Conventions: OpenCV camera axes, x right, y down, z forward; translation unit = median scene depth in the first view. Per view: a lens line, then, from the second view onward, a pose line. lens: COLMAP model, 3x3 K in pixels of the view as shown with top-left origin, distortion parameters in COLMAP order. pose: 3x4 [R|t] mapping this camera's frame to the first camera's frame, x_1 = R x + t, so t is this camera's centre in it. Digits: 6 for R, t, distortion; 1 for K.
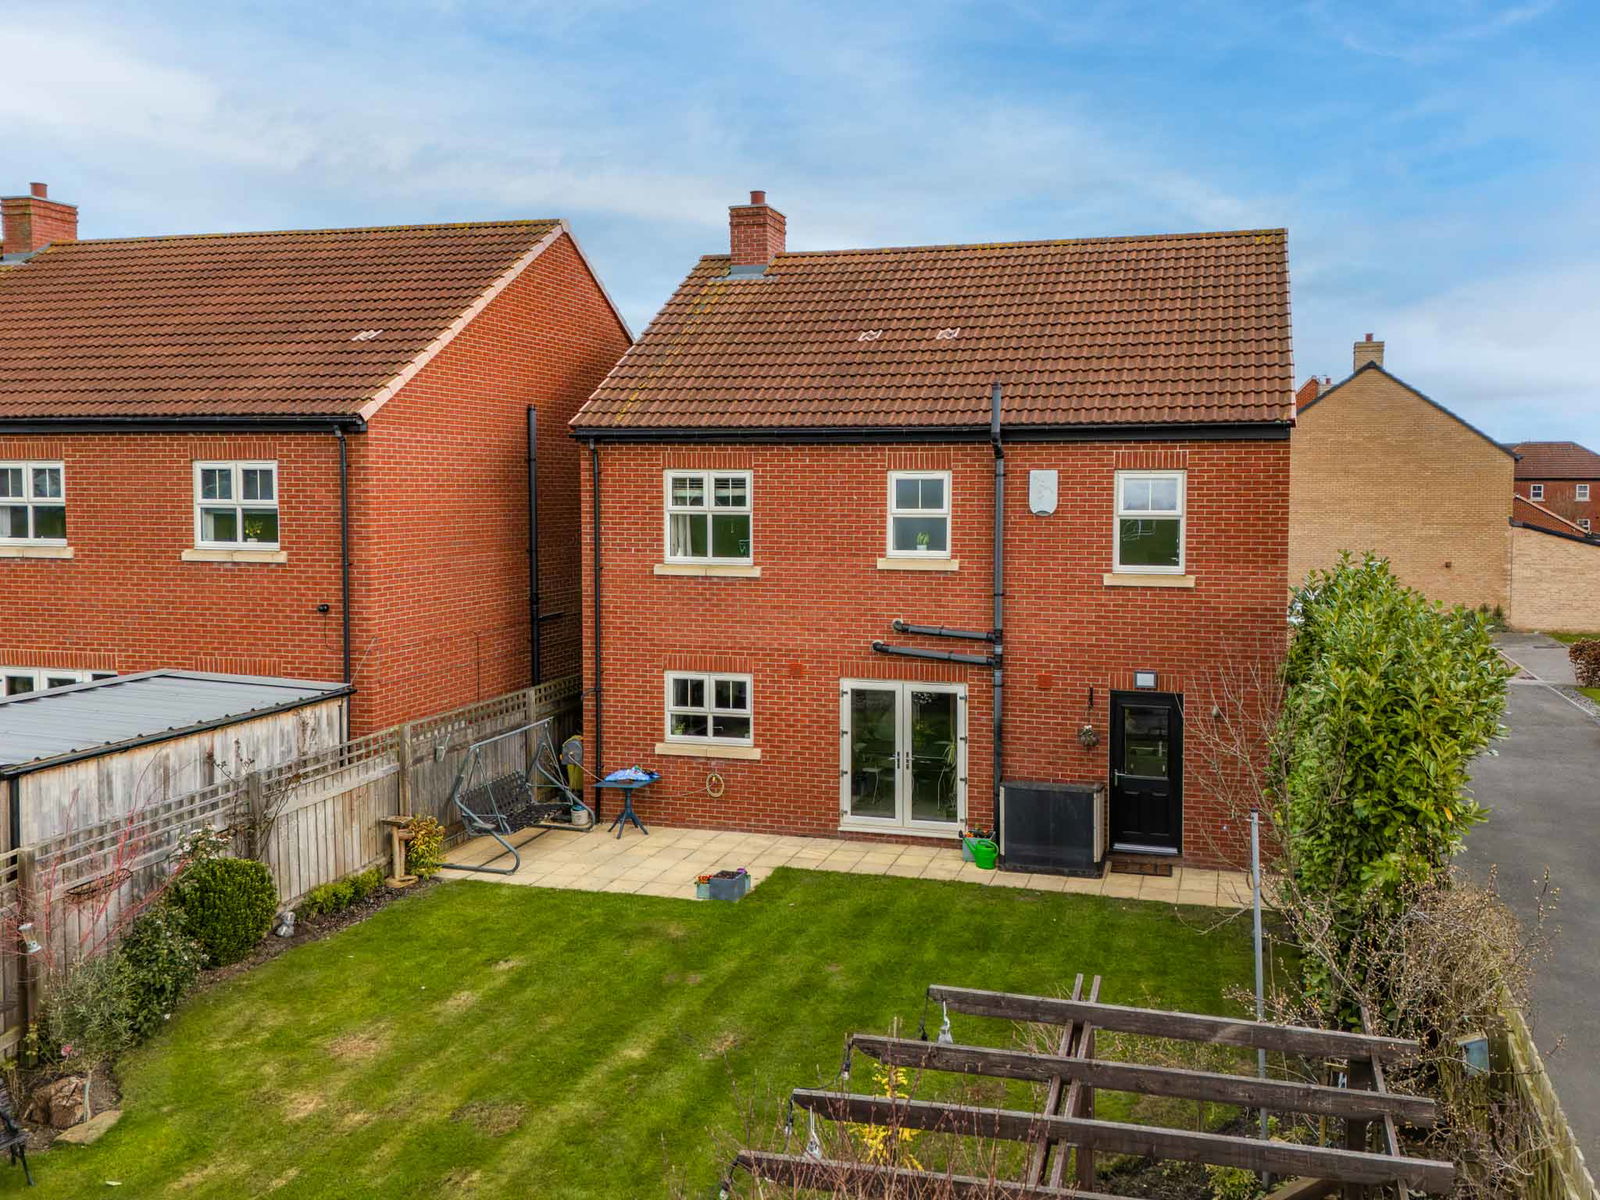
lens RADIAL K [[1481.4, 0, 800.0], [0, 1481.4, 600.0], [0, 0, 1]] dist [0.055554, 0.006184]
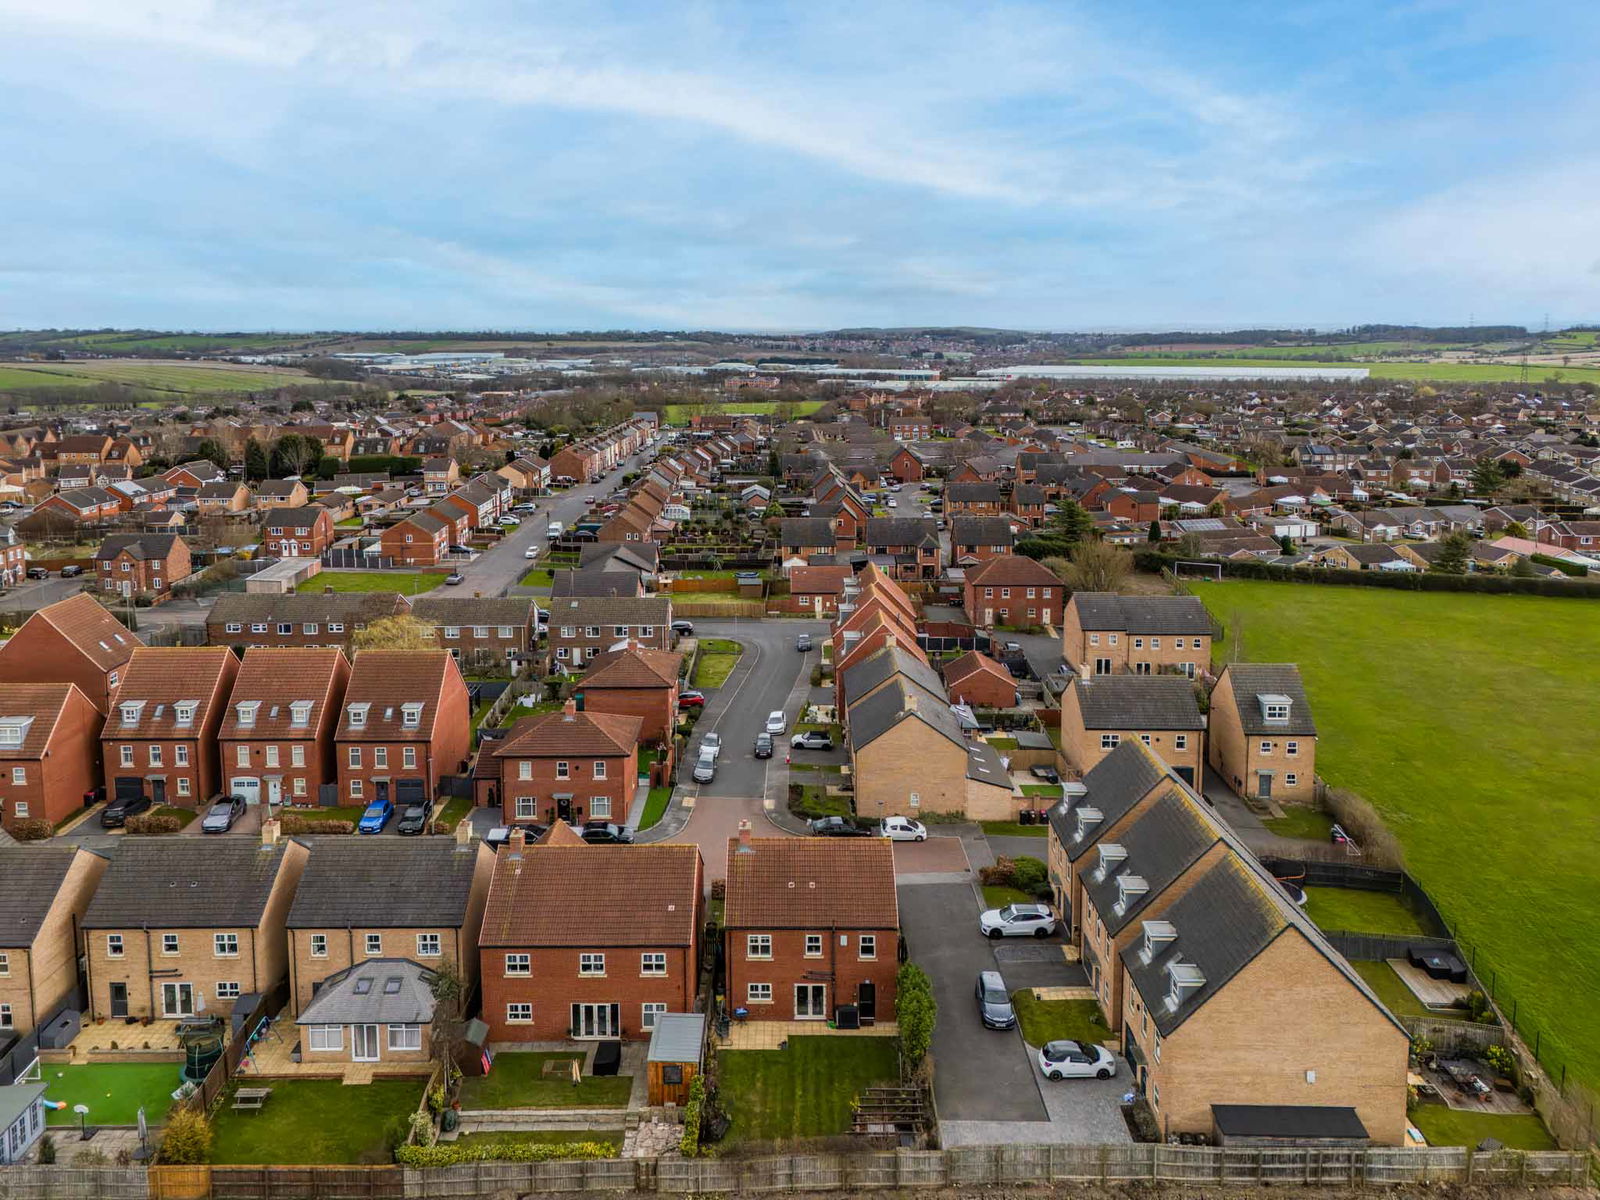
lens RADIAL K [[1481.4, 0, 800.0], [0, 1481.4, 600.0], [0, 0, 1]] dist [0.055554, 0.006184]
pose [[0.957378, -0.050669, 0.284358, -1.088557], [0.023347, 0.994847, 0.098665, -1.426948], [-0.287892, -0.087821, 0.953628, -2.867203]]
